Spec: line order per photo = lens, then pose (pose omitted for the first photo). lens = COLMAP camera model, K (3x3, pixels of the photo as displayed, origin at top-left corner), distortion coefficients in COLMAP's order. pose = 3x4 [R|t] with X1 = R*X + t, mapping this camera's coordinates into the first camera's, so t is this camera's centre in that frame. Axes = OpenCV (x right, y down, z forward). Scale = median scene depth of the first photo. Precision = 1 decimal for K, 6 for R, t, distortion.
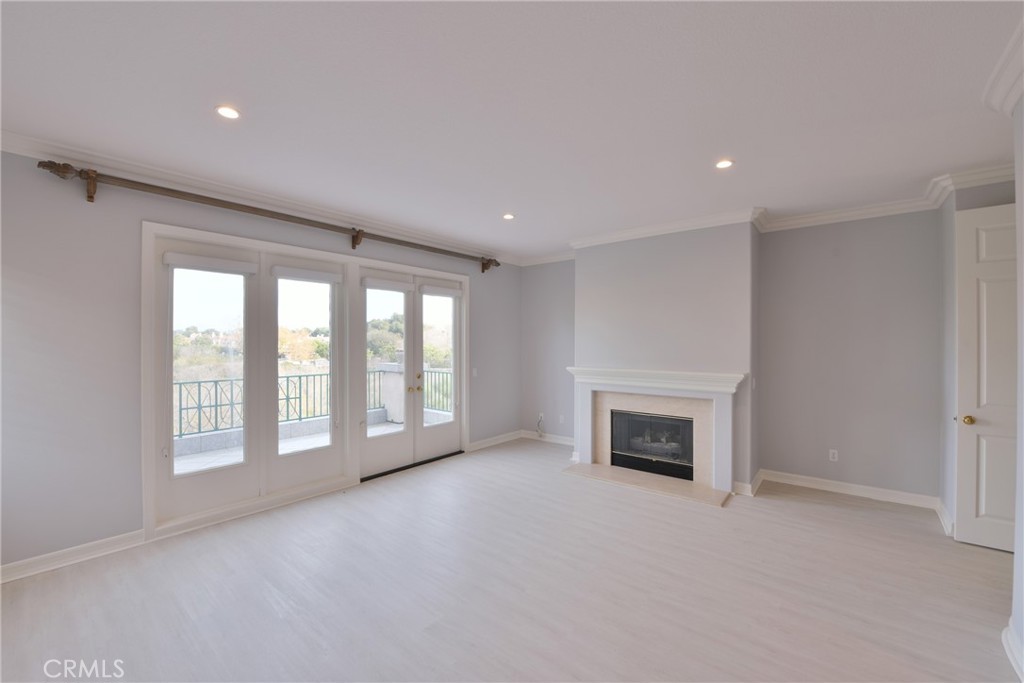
lens RADIAL K [[414.4, 0, 518.5], [0, 414.4, 345.6], [0, 0, 1]] dist [-0.018214, -0.000376]
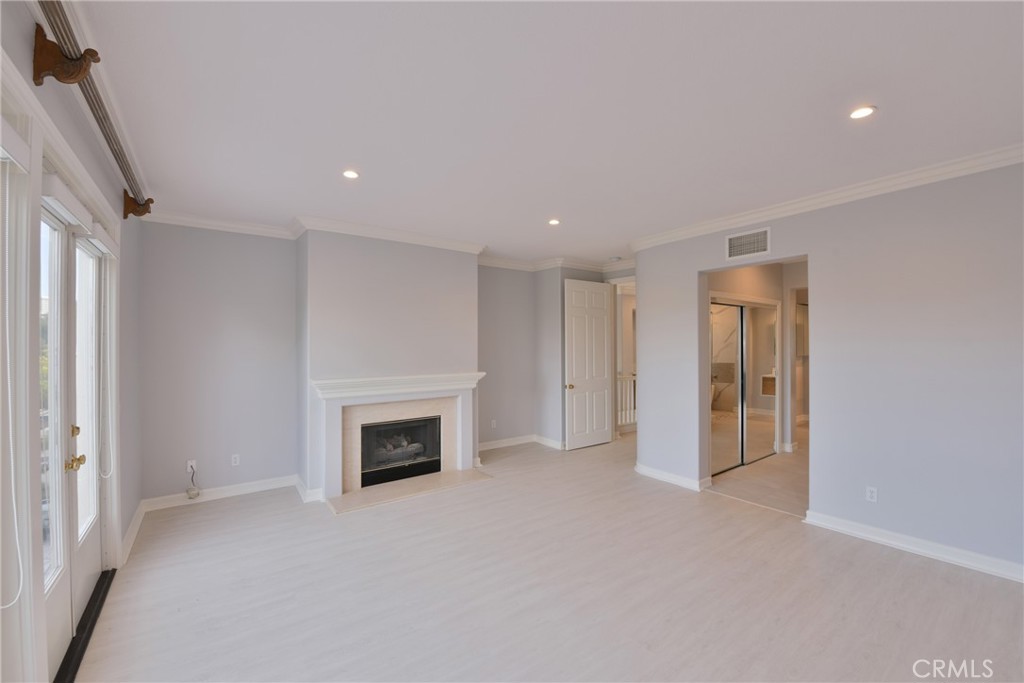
lens RADIAL K [[414.4, 0, 518.5], [0, 414.4, 345.6], [0, 0, 1]] dist [-0.018214, -0.000376]
pose [[0.253245, 0.003270, 0.967397, -0.562263], [0.017144, 0.999822, -0.007867, -0.001591], [-0.967250, 0.018578, 0.253144, 0.461098]]
